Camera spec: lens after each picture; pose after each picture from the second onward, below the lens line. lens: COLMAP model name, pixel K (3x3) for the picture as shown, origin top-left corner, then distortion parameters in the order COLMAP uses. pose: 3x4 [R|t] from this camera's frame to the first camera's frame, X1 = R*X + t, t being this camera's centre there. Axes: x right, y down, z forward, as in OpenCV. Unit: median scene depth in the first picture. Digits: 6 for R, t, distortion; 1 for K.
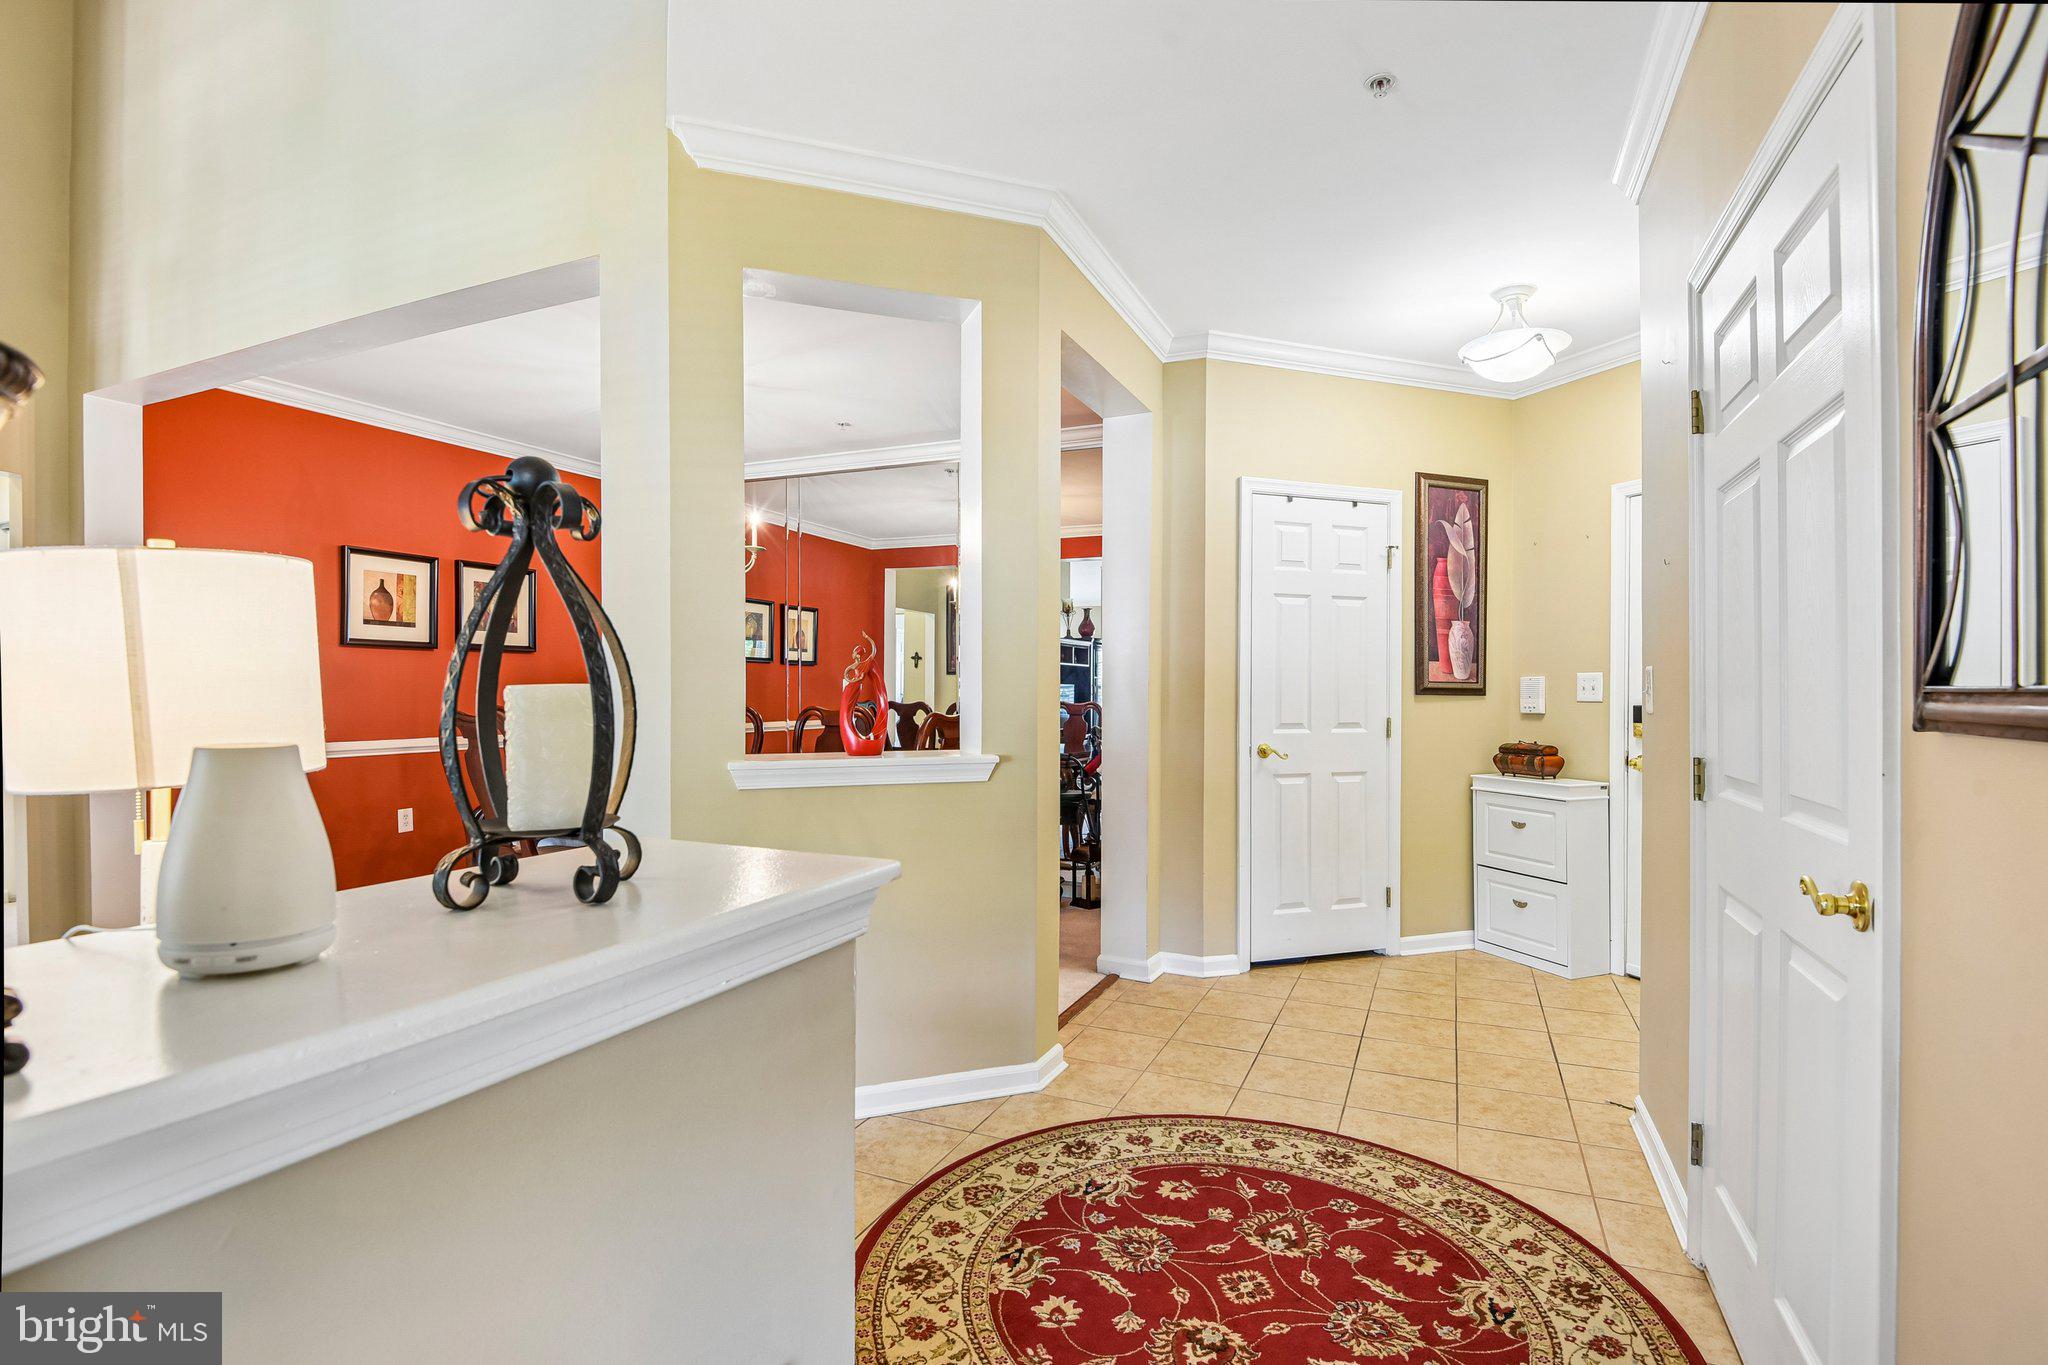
lens RADIAL K [[963.6, 0, 1033.7], [0, 963.6, 662.8], [0, 0, 1]] dist [-0.011945, -0.015700]
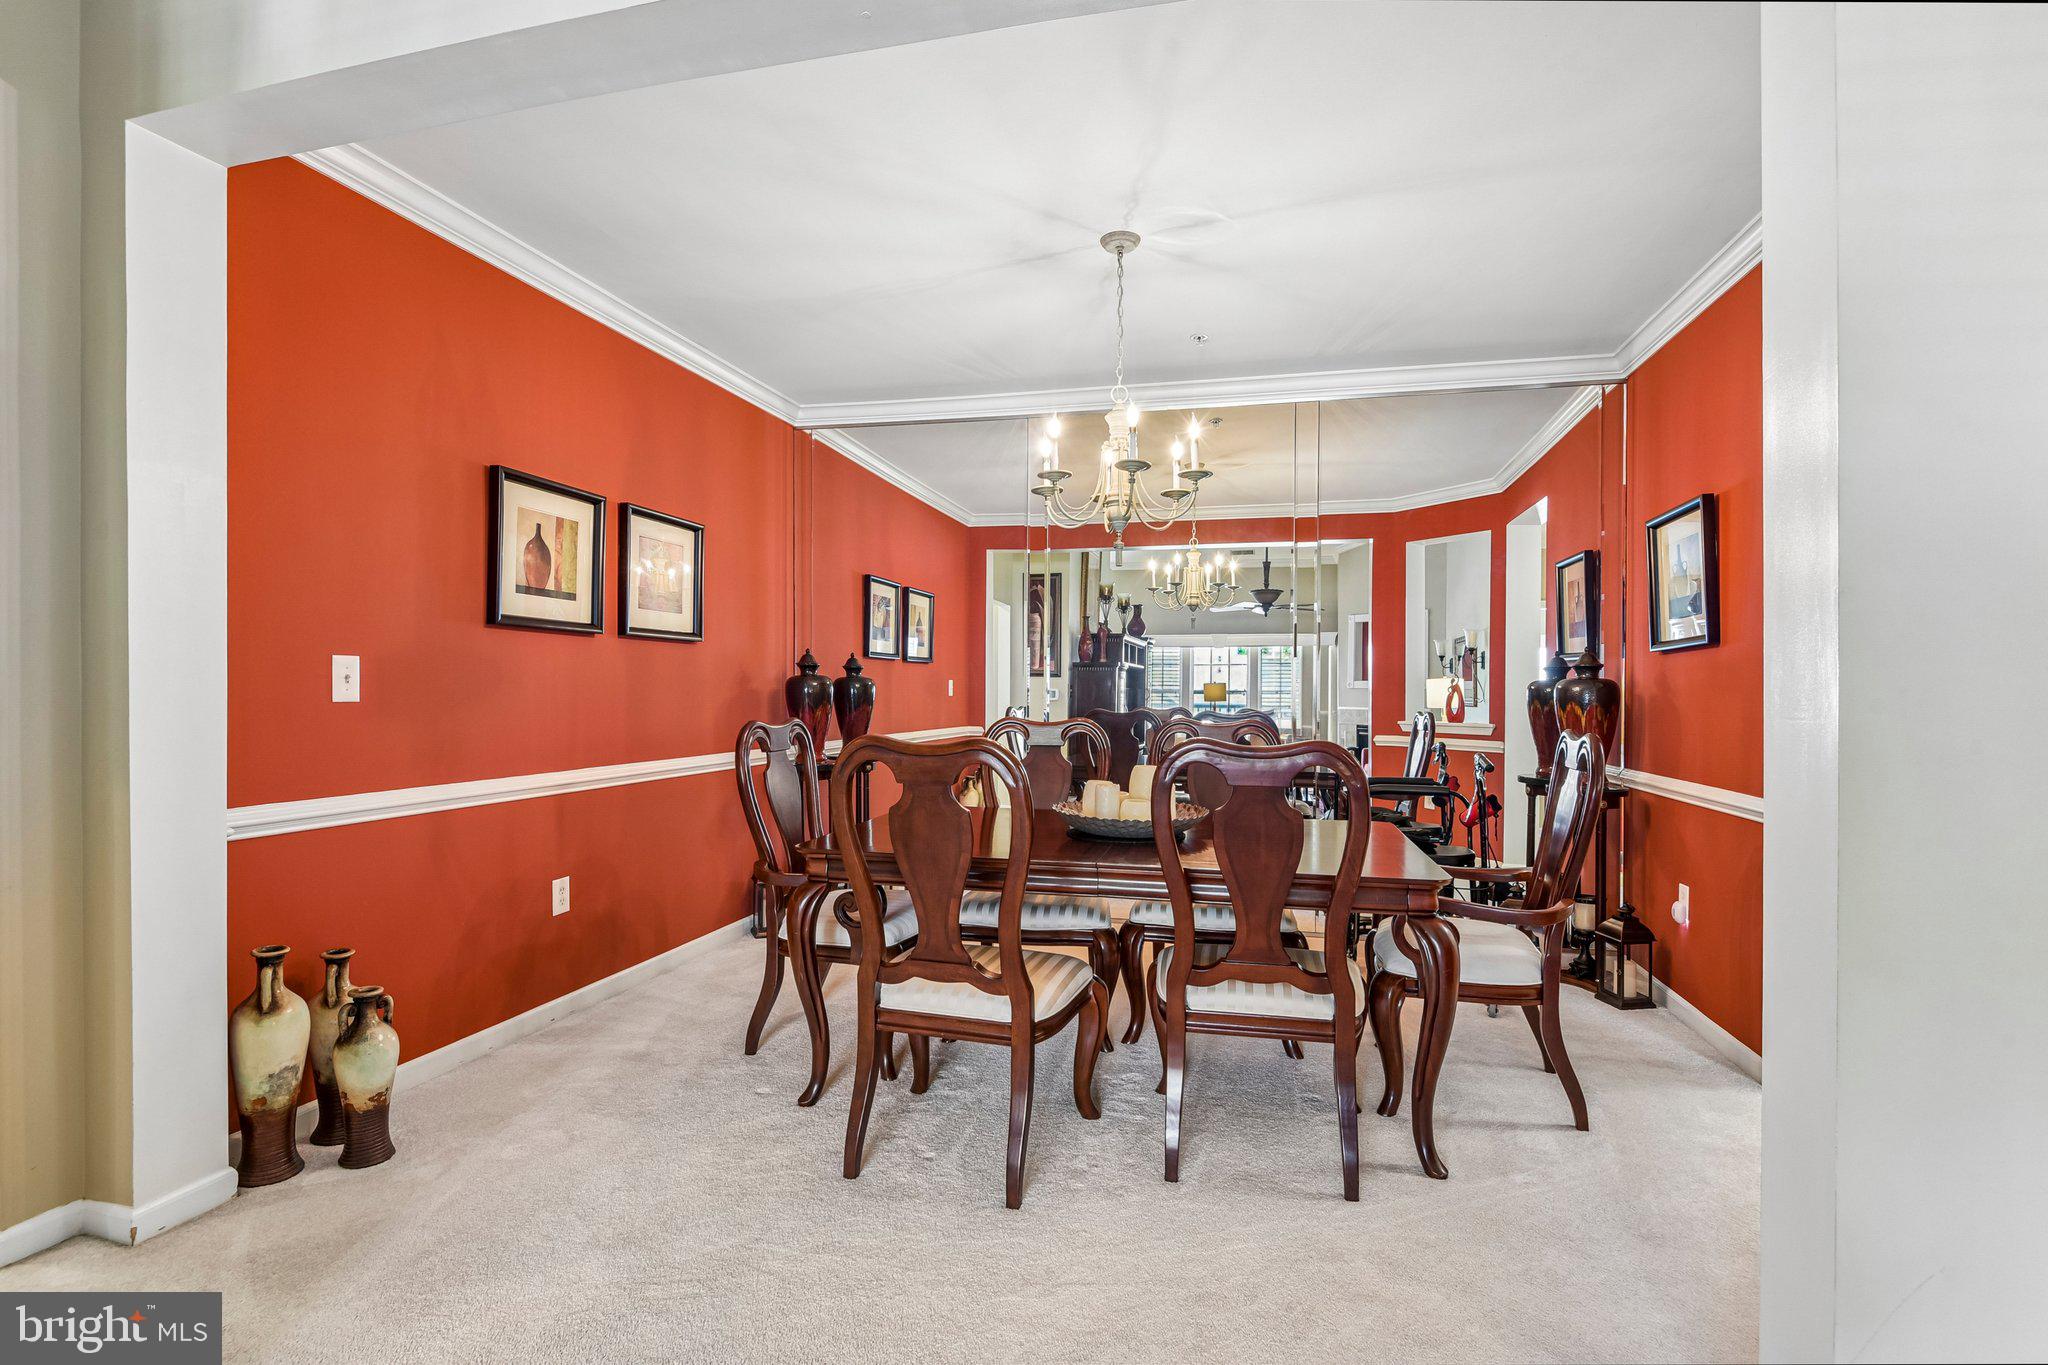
lens RADIAL K [[963.6, 0, 1019.1], [0, 963.6, 677.5], [0, 0, 1]] dist [-0.011945, -0.015700]
pose [[0.989556, 0.001677, 0.144138, -0.462199], [-0.003163, 0.999944, 0.010085, 0.007964], [-0.144113, -0.010435, 0.989506, 0.320356]]
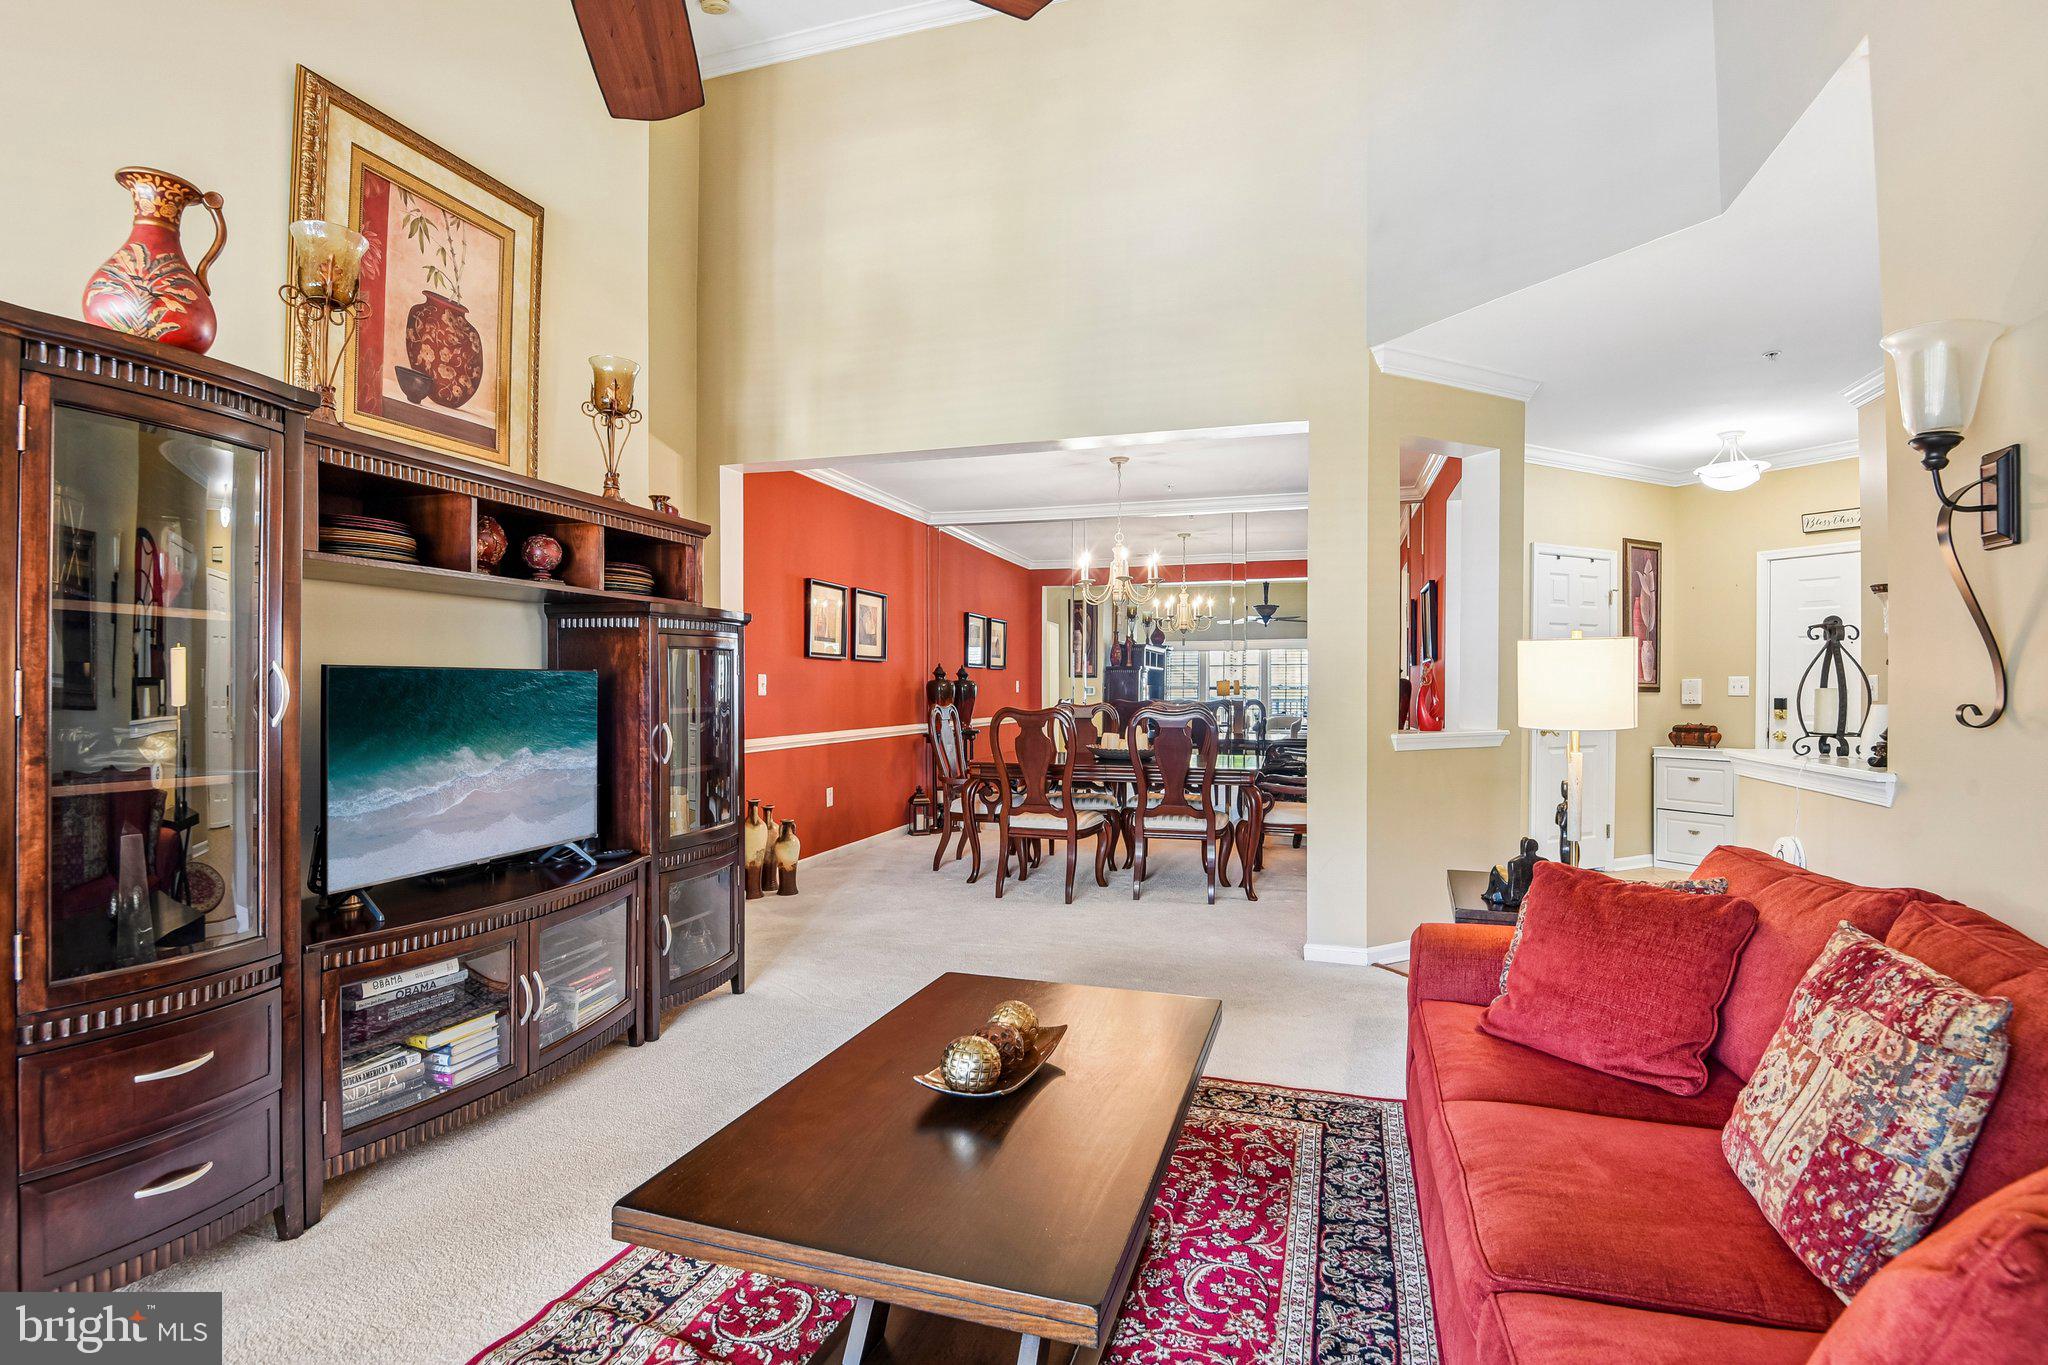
lens RADIAL K [[963.6, 0, 1031.2], [0, 963.6, 684.0], [0, 0, 1]] dist [-0.011945, -0.015700]
pose [[0.993730, -0.004316, 0.111721, -0.558944], [0.002070, 0.999794, 0.020209, -0.008421], [-0.111785, -0.019851, 0.993534, -0.287315]]
